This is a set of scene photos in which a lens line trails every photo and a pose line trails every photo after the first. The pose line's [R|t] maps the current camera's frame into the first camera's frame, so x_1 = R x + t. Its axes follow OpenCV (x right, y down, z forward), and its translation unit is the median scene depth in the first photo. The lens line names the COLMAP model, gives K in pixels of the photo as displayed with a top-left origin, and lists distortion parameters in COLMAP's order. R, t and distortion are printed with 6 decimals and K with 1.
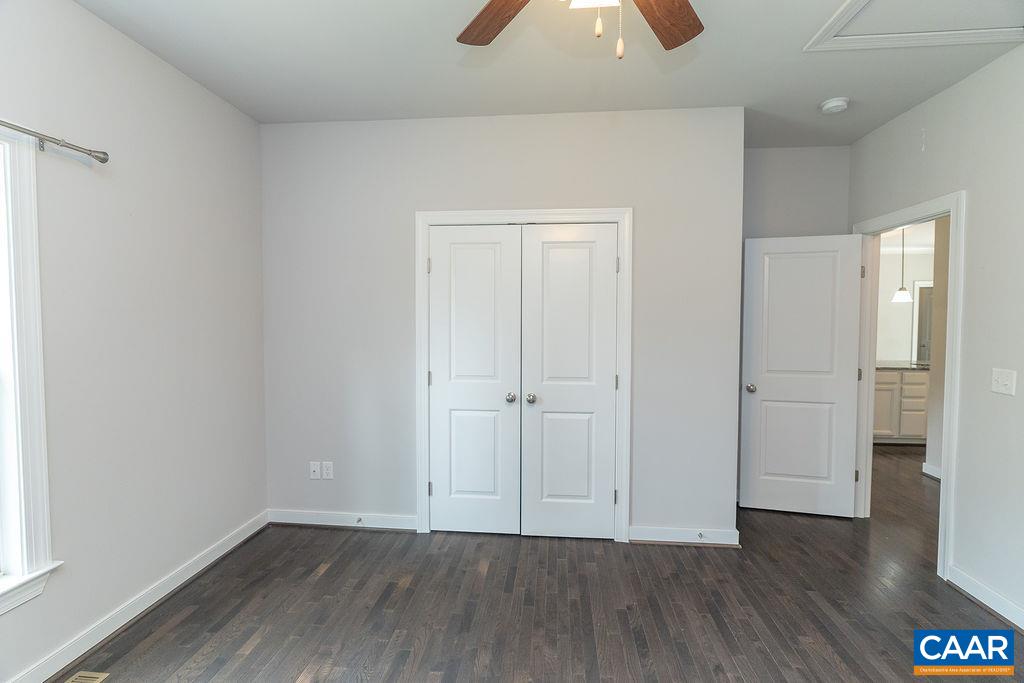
lens RADIAL K [[475.7, 0, 486.5], [0, 475.7, 338.6], [0, 0, 1]] dist [-0.002888, -0.000216]
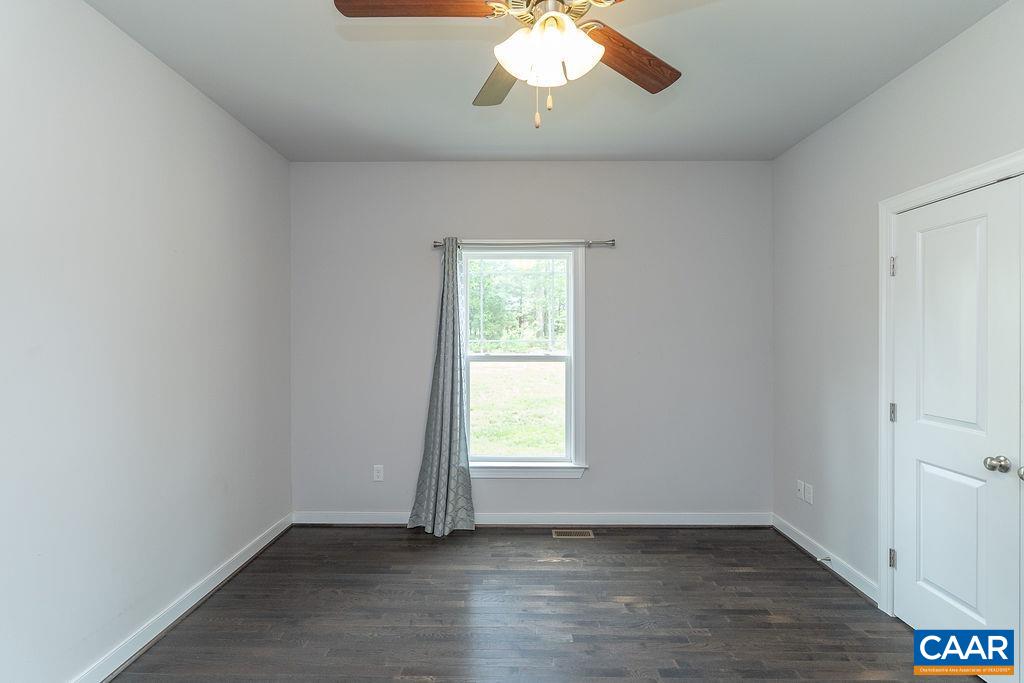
lens RADIAL K [[466.9, 0, 509.9], [0, 466.9, 335.0], [0, 0, 1]] dist [-0.007096, 0.000115]
pose [[0.097750, -0.005770, -0.995194, 0.641559], [-0.038514, 0.999212, -0.009576, -0.011472], [0.994465, 0.039264, 0.097451, 0.349327]]
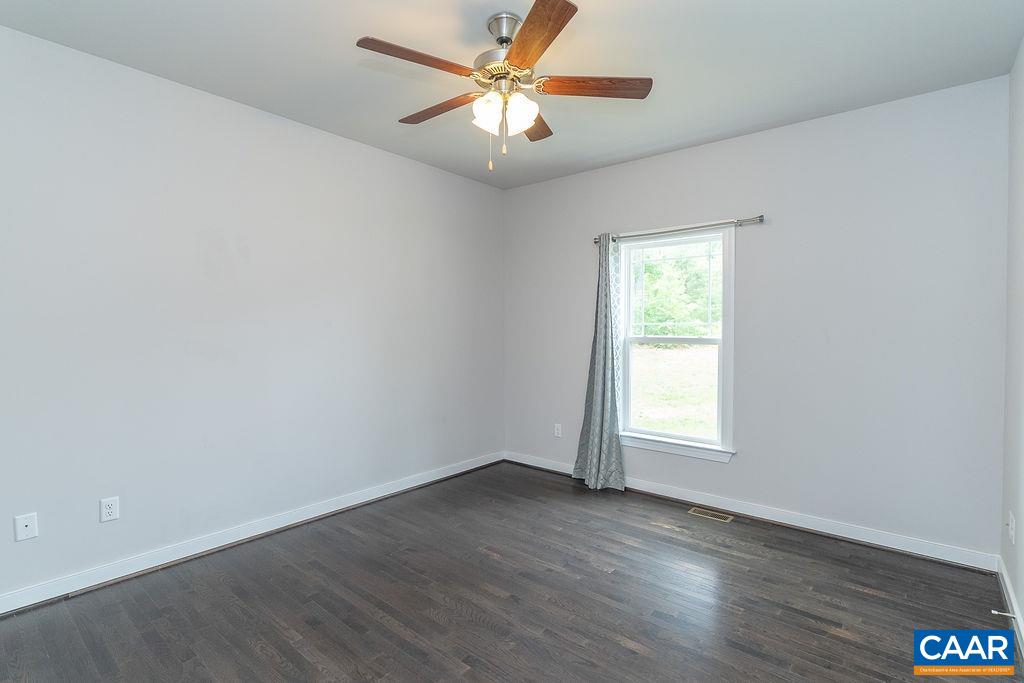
lens RADIAL K [[466.9, 0, 509.9], [0, 466.9, 335.0], [0, 0, 1]] dist [-0.007096, 0.000115]
pose [[-0.540660, 0.015324, -0.841102, 0.758228], [-0.034240, 0.998605, 0.040203, -0.014612], [0.840544, 0.050536, -0.539380, 0.867485]]
